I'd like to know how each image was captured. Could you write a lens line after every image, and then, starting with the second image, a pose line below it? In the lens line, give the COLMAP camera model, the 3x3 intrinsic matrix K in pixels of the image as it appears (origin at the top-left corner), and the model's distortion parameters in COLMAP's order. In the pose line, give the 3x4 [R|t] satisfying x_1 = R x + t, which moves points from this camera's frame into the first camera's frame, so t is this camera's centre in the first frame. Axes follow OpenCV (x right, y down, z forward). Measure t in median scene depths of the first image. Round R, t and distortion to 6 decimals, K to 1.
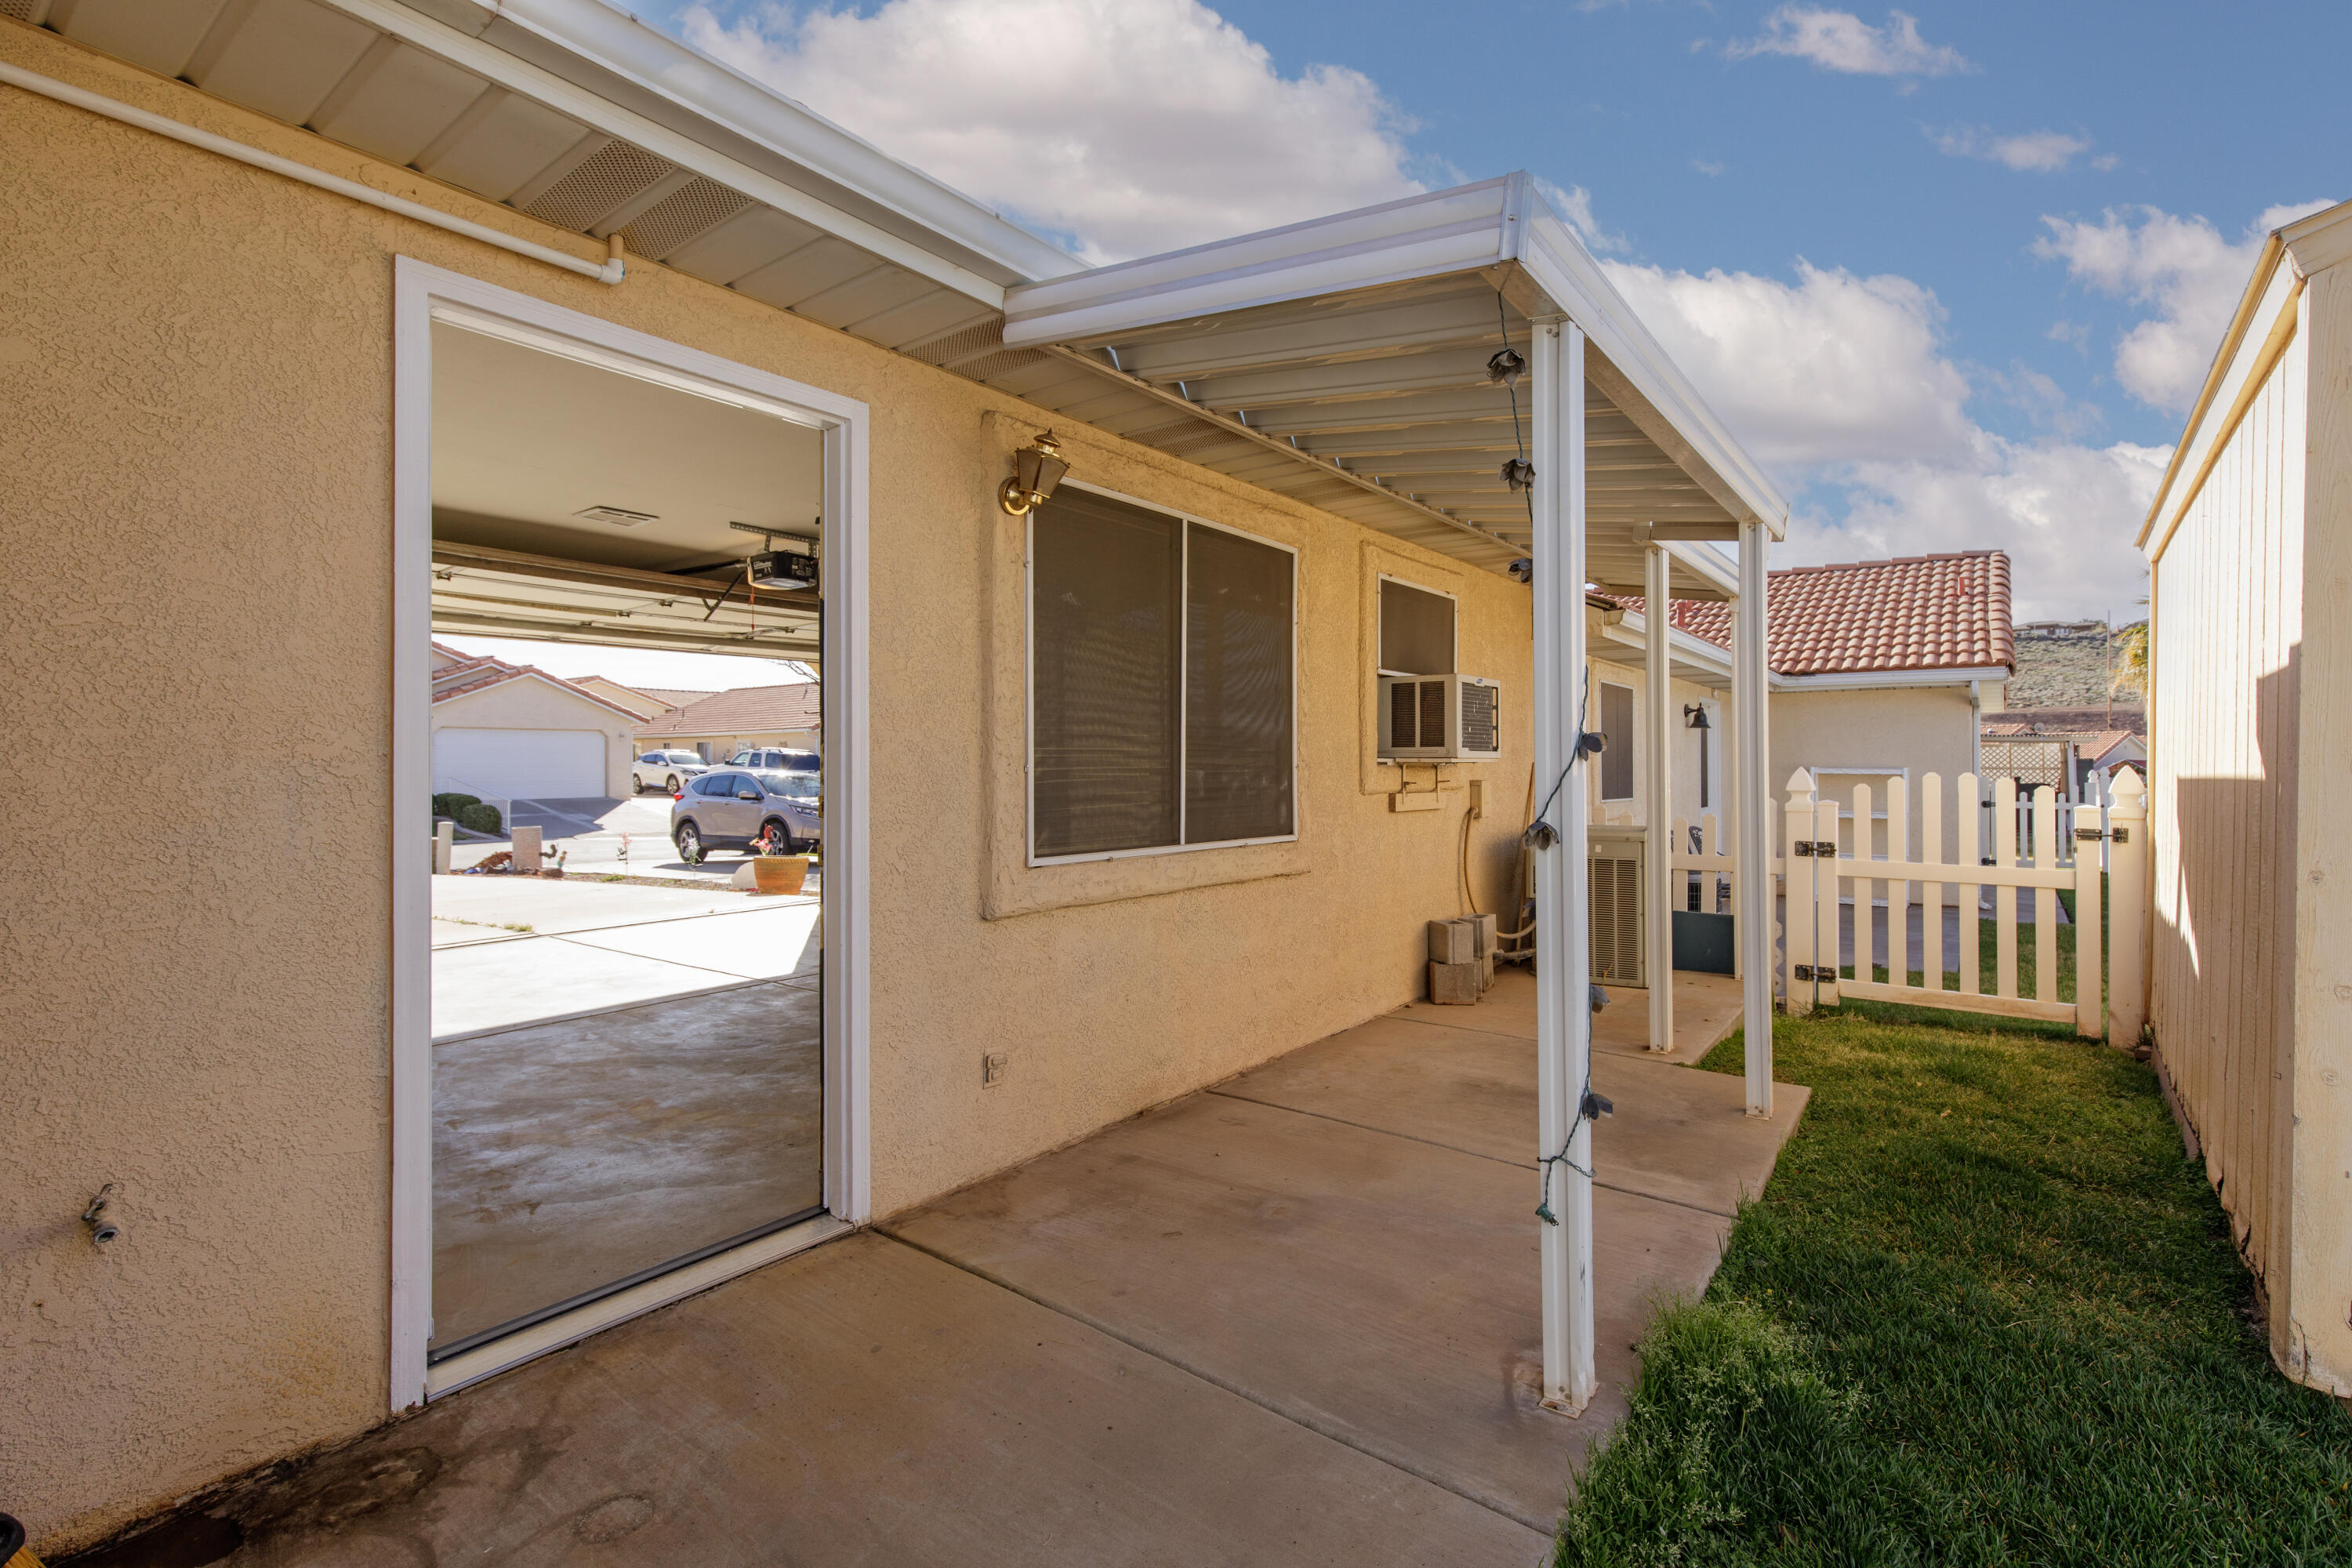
lens RADIAL K [[1070.9, 0, 1197.3], [0, 1070.9, 754.4], [0, 0, 1]] dist [0.008772, -0.002095]
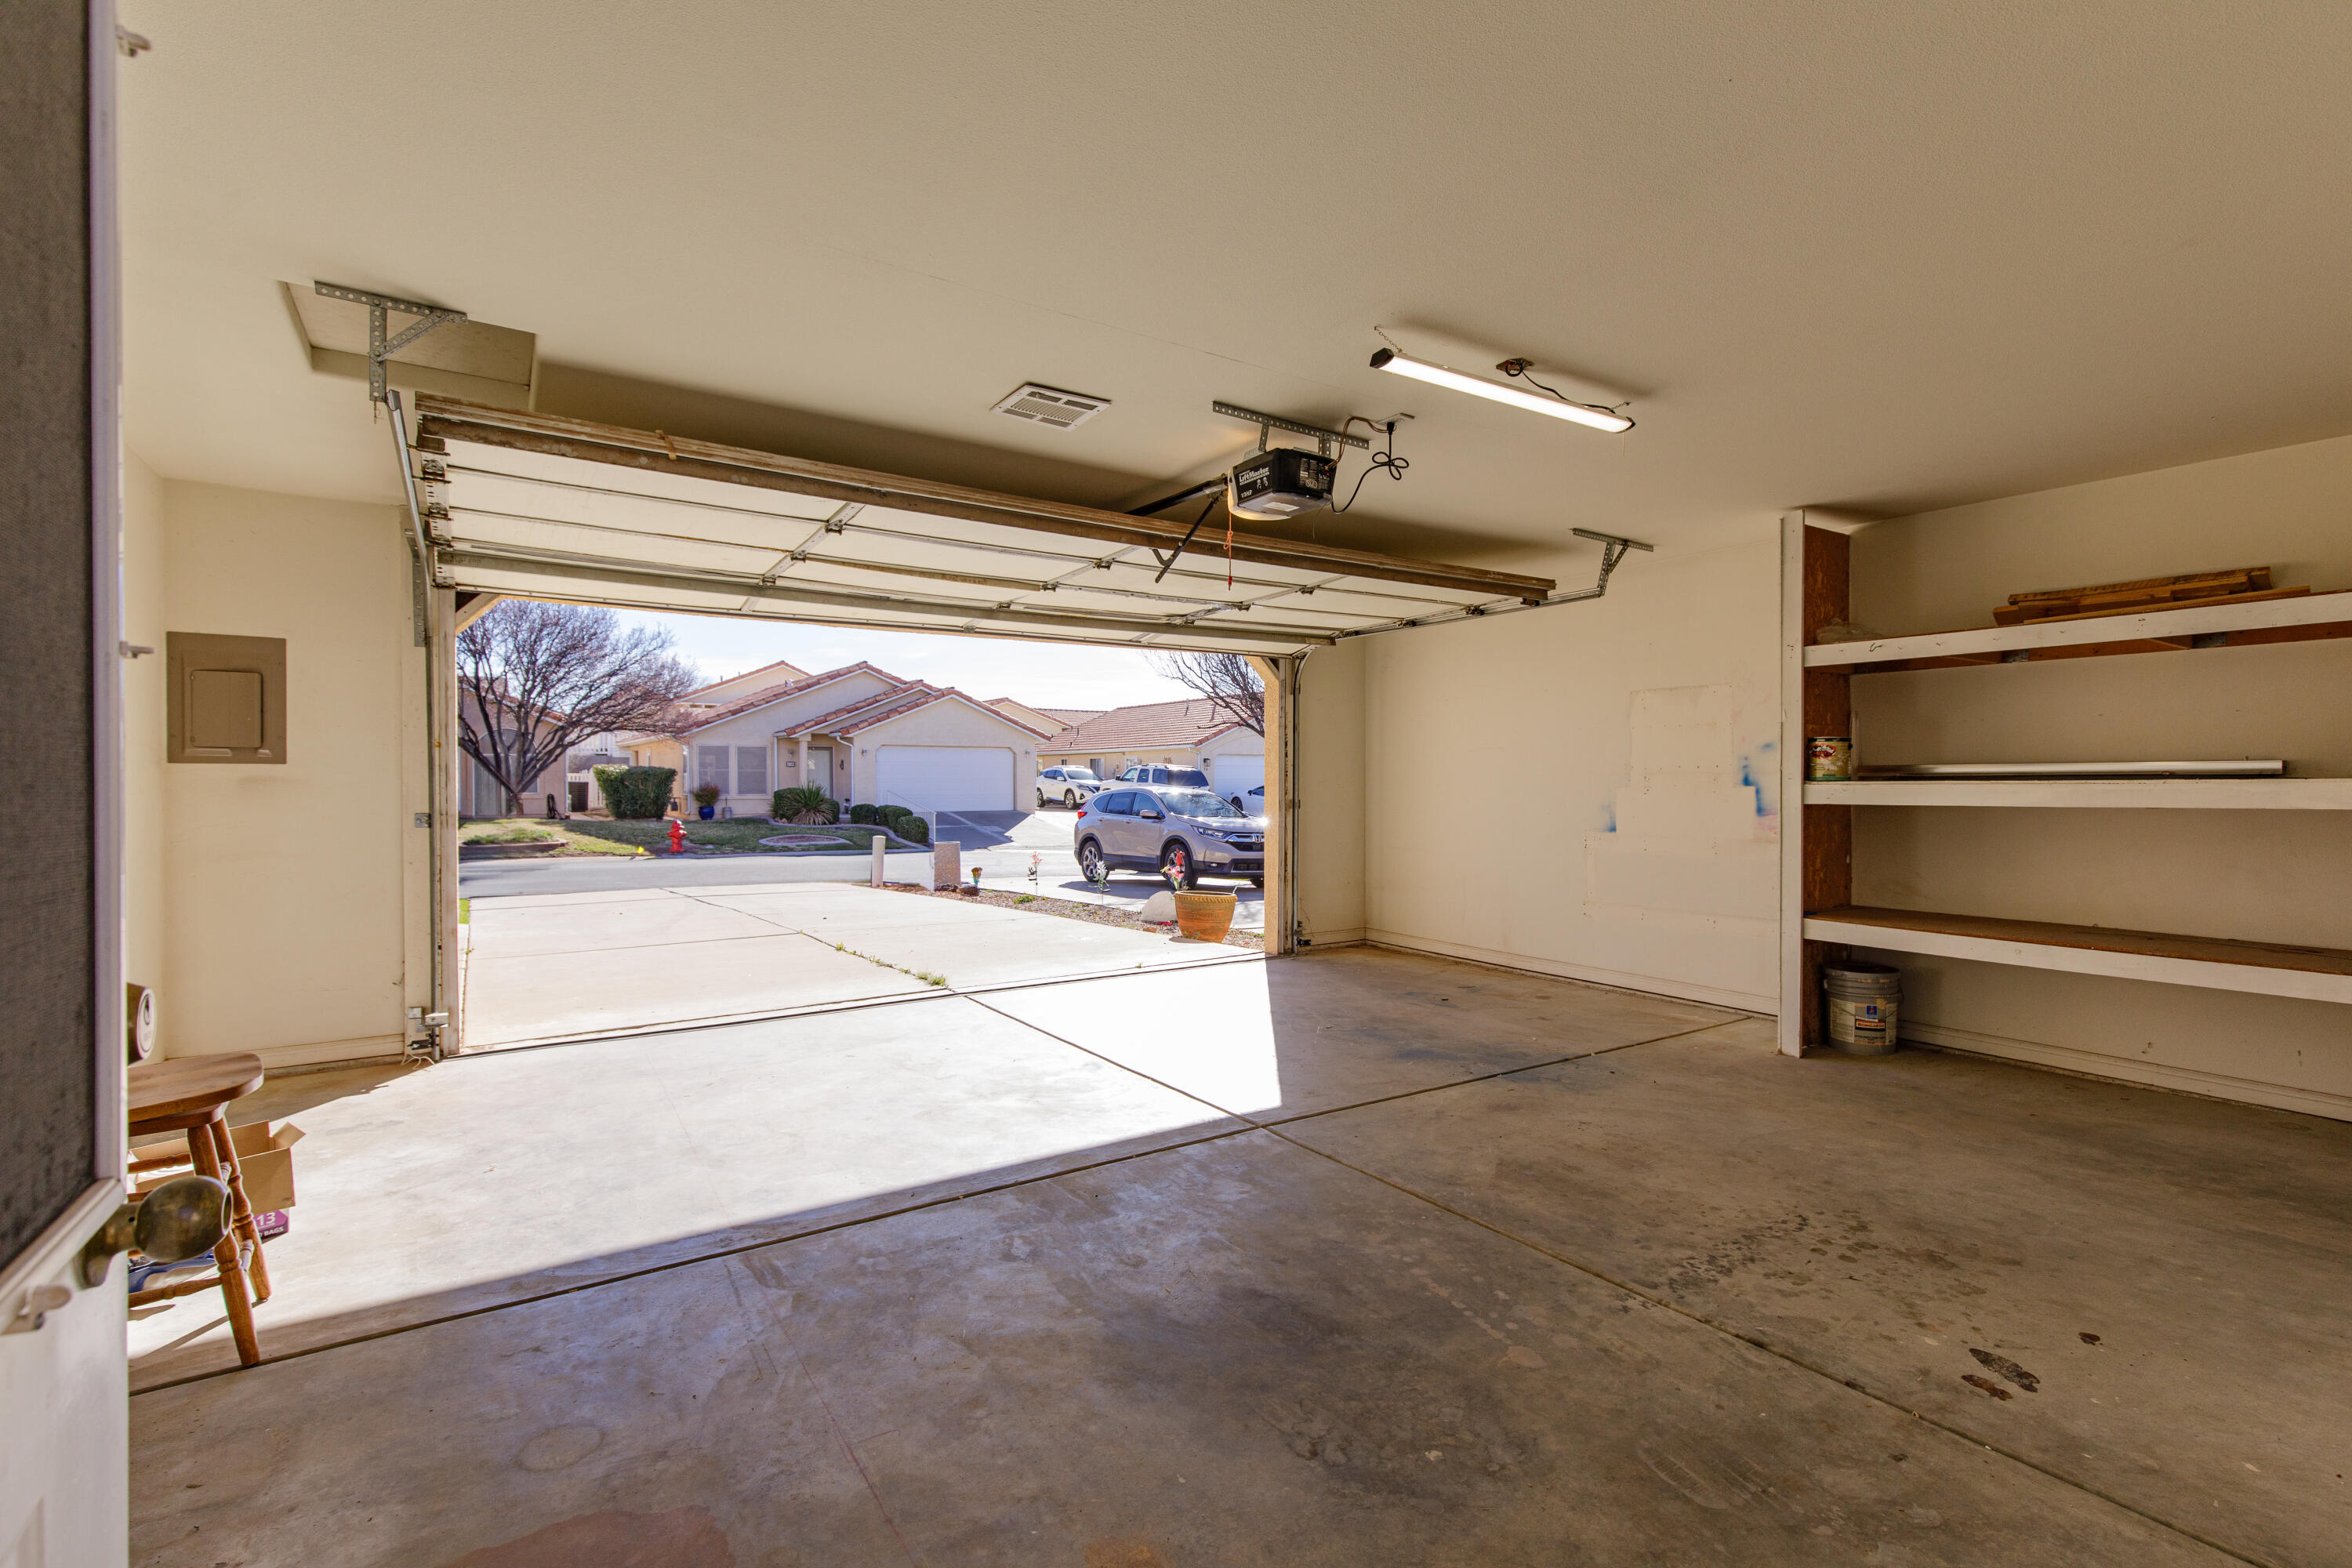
lens RADIAL K [[1070.9, 0, 1186.2], [0, 1070.9, 781.6], [0, 0, 1]] dist [0.008772, -0.002095]
pose [[0.941987, 0.005929, -0.335596, -0.071603], [-0.002439, 0.999938, 0.010821, -0.000843], [0.335640, -0.009375, 0.941944, 0.121344]]
